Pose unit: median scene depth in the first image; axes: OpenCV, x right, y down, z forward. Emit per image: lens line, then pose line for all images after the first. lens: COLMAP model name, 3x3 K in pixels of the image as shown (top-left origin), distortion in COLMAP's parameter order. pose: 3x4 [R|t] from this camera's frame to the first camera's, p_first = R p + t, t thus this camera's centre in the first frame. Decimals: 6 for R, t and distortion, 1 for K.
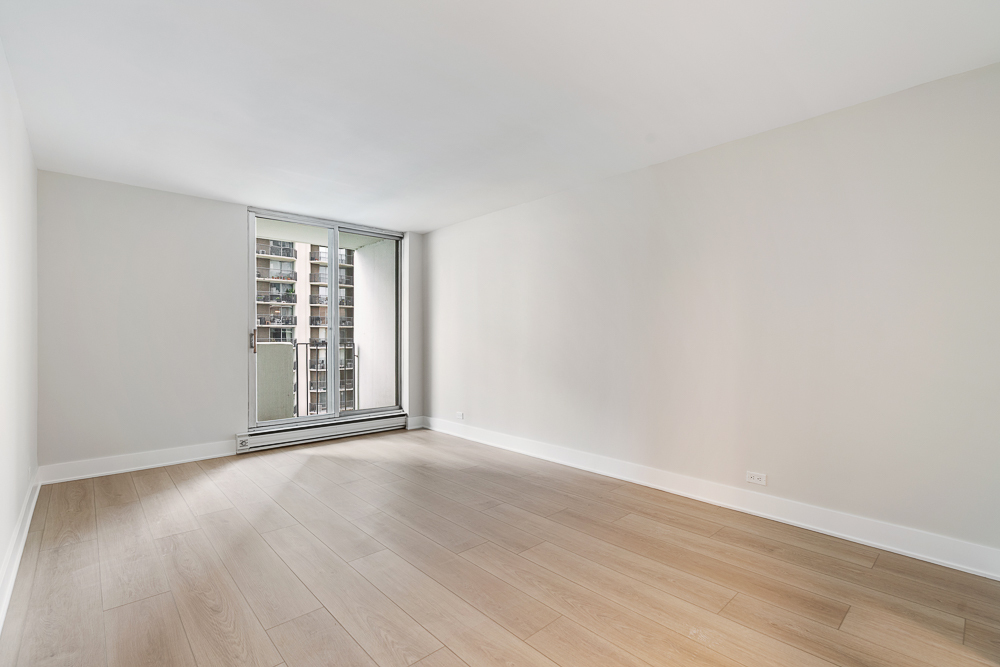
lens RADIAL K [[447.5, 0, 504.9], [0, 447.5, 342.5], [0, 0, 1]] dist [-0.006761, 0.002236]
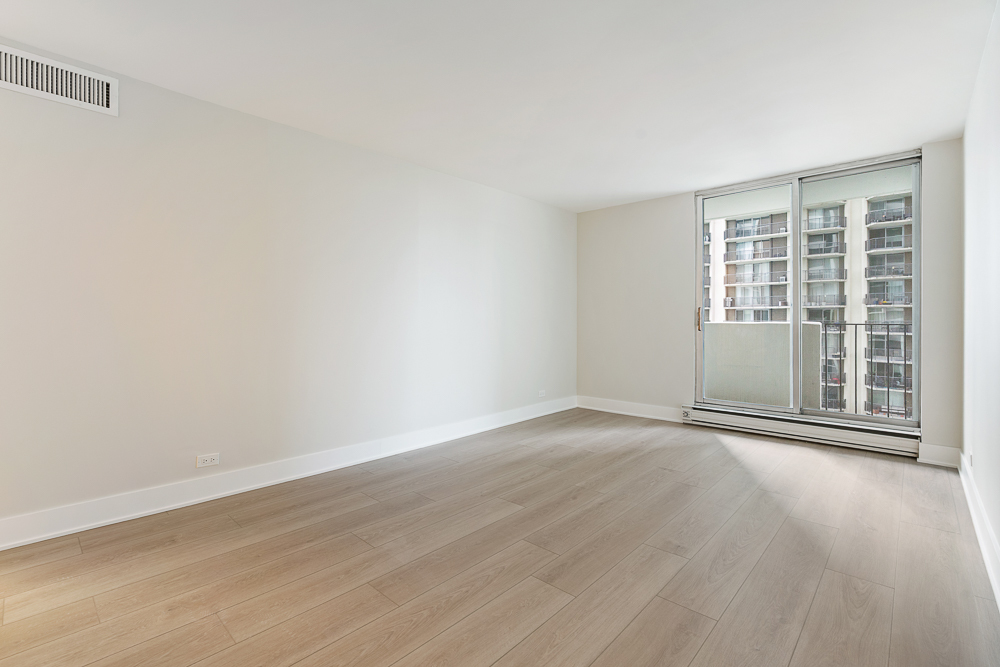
lens RADIAL K [[447.5, 0, 506.3], [0, 447.5, 318.2], [0, 0, 1]] dist [-0.006761, 0.002236]
pose [[0.085022, -0.007237, -0.996353, 0.639140], [-0.010470, 0.999912, -0.008156, 0.011323], [0.996324, 0.011125, 0.084939, 0.676184]]
